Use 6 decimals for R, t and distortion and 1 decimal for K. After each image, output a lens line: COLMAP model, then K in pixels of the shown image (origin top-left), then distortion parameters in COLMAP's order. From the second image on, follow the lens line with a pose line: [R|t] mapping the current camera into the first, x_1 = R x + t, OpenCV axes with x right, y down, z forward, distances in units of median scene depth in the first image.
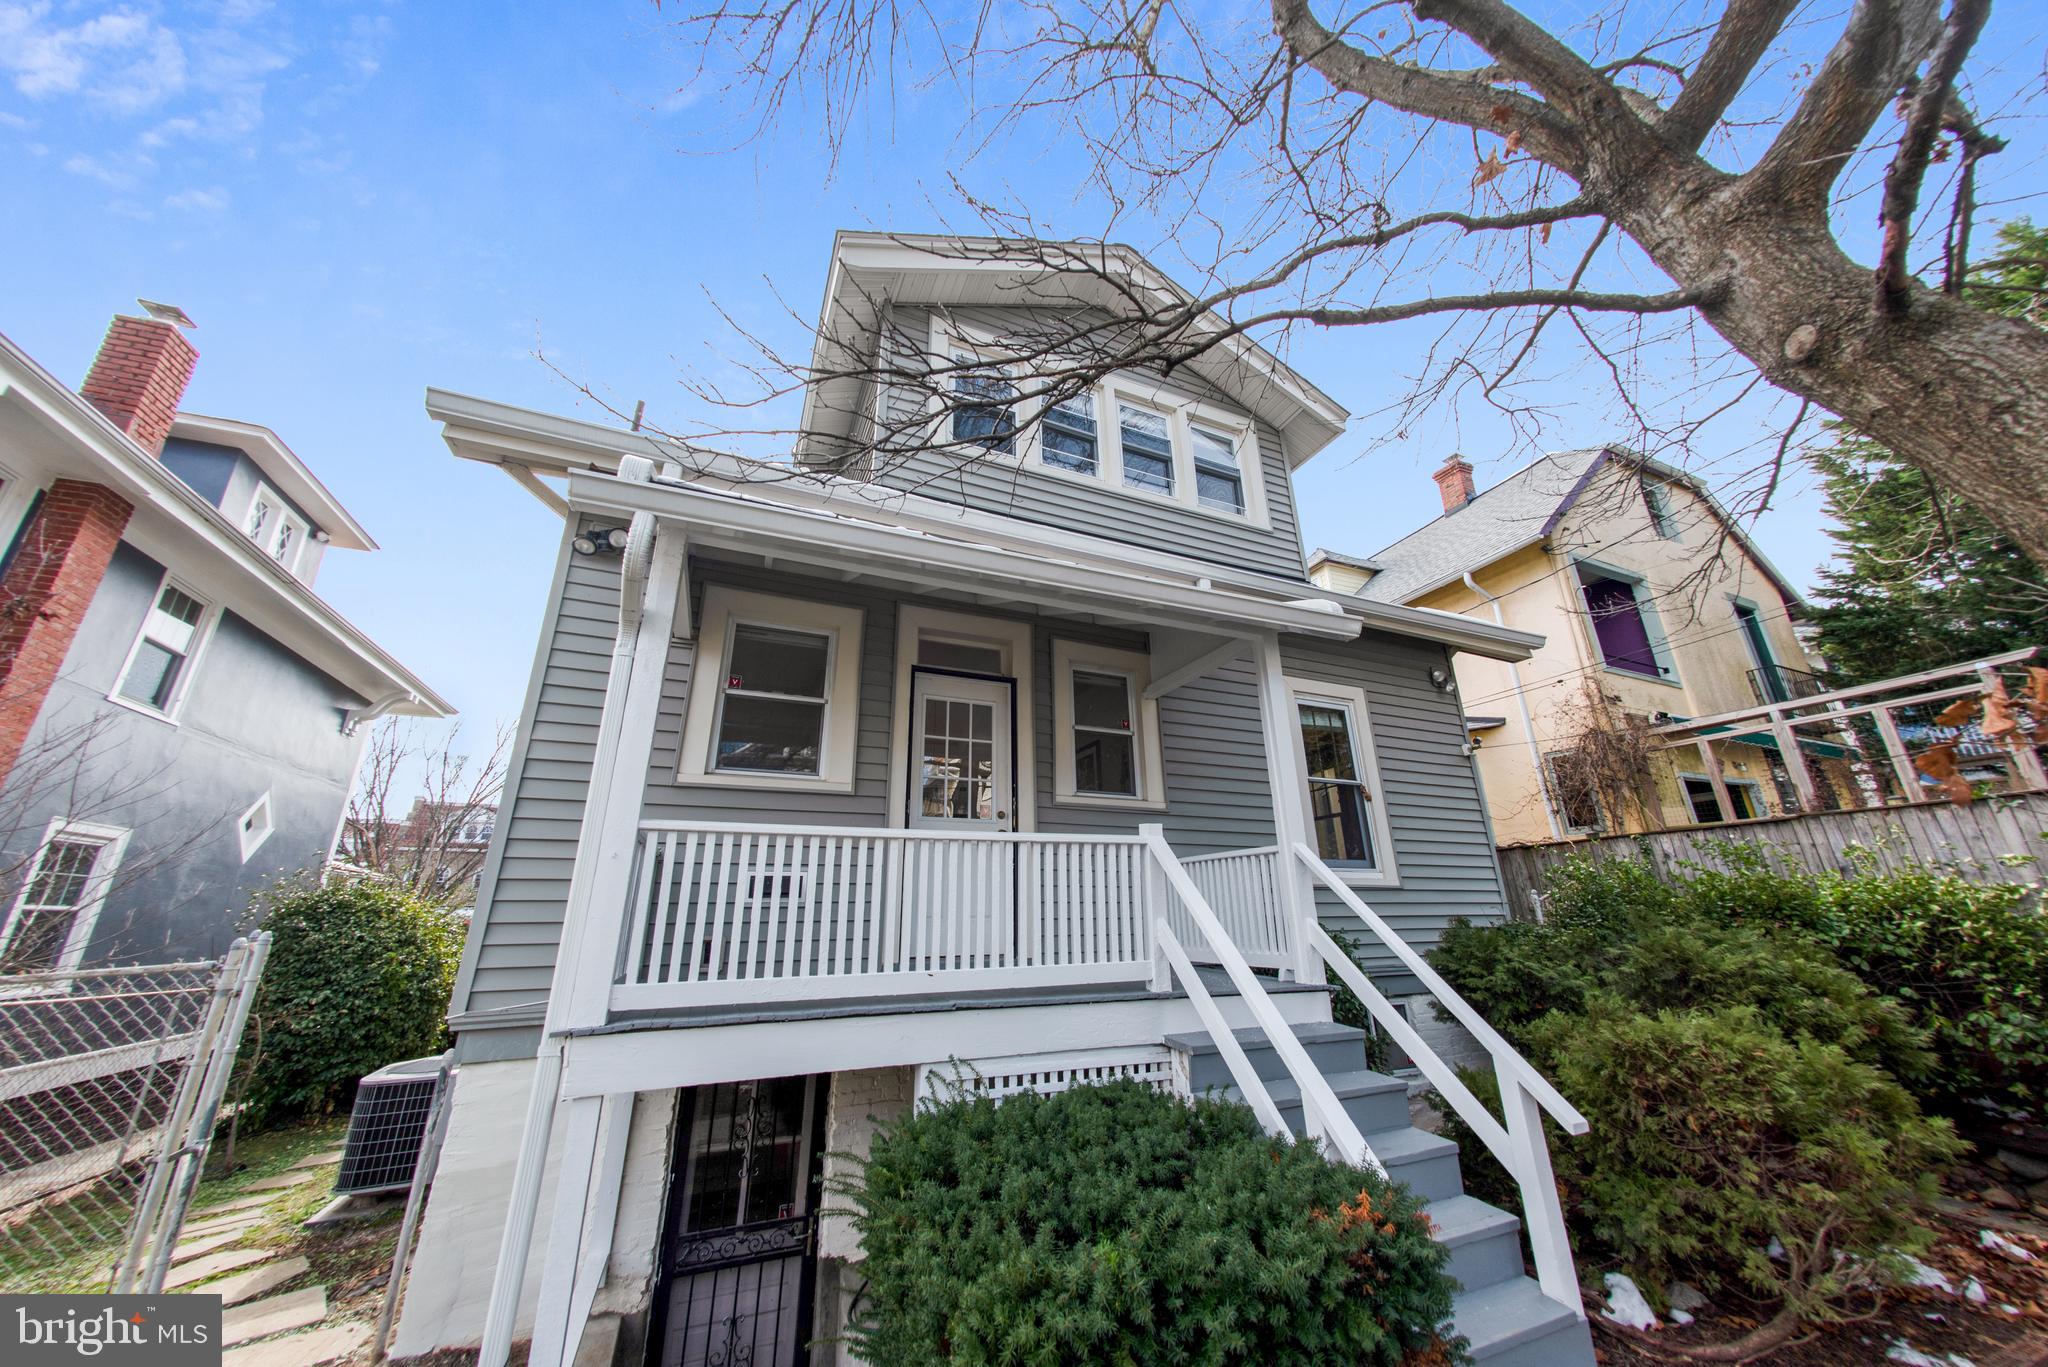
lens RADIAL K [[688.1, 0, 1022.8], [0, 688.1, 677.4], [0, 0, 1]] dist [0.001479, -0.000026]
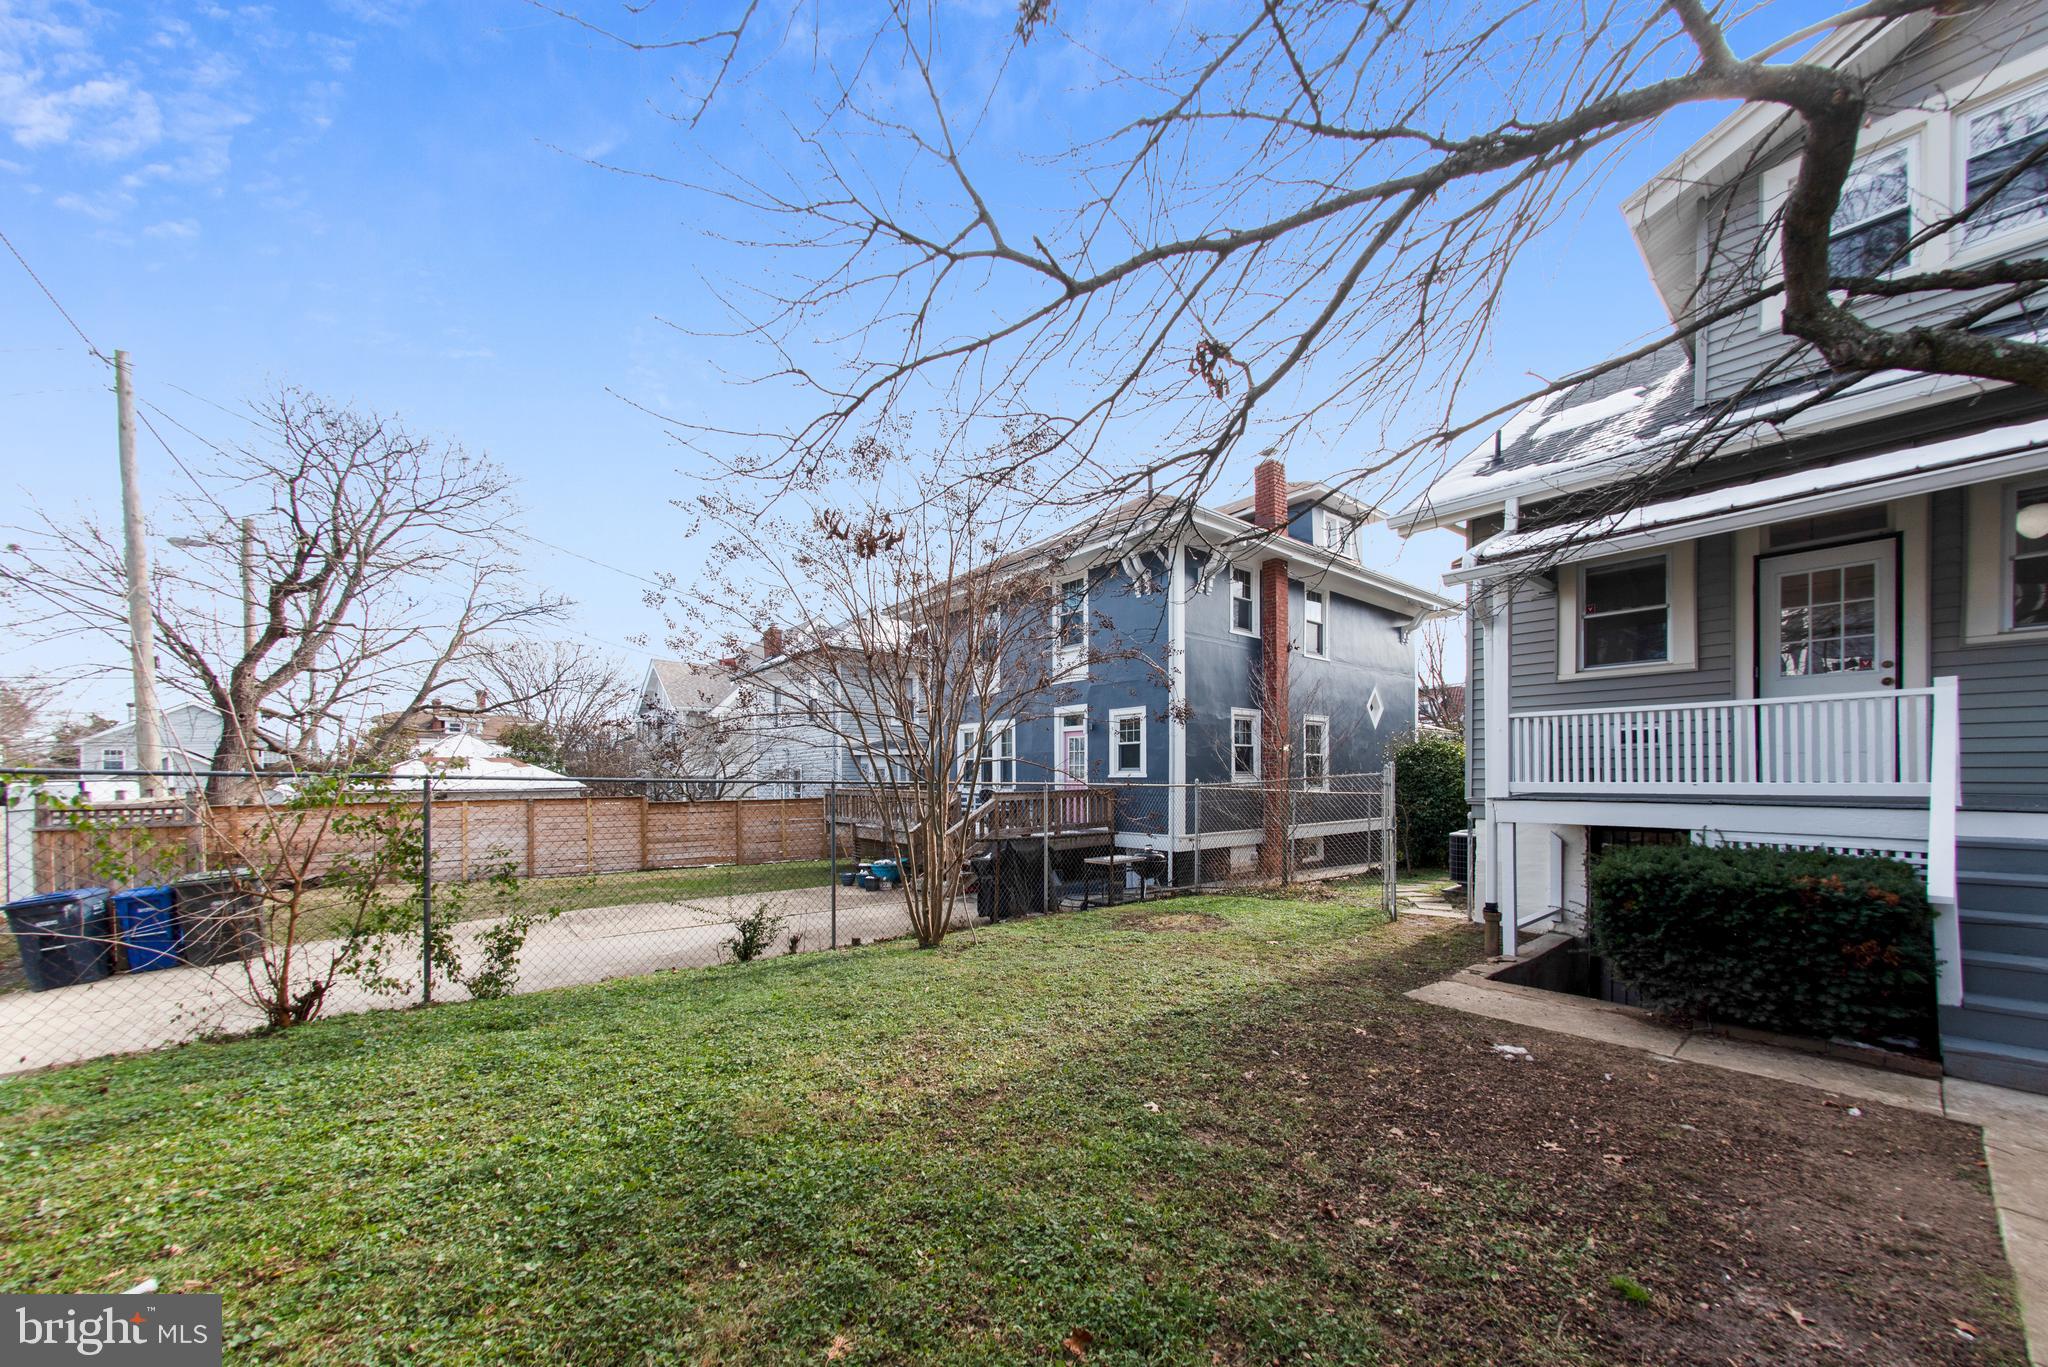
lens RADIAL K [[742.5, 0, 1033.1], [0, 742.5, 777.7], [0, 0, 1]] dist [0.002122, 0.000188]
pose [[0.310109, 0.018025, -0.950530, 0.672765], [0.315910, 0.941053, 0.120911, -0.202452], [0.896679, -0.337778, 0.286134, -0.614653]]
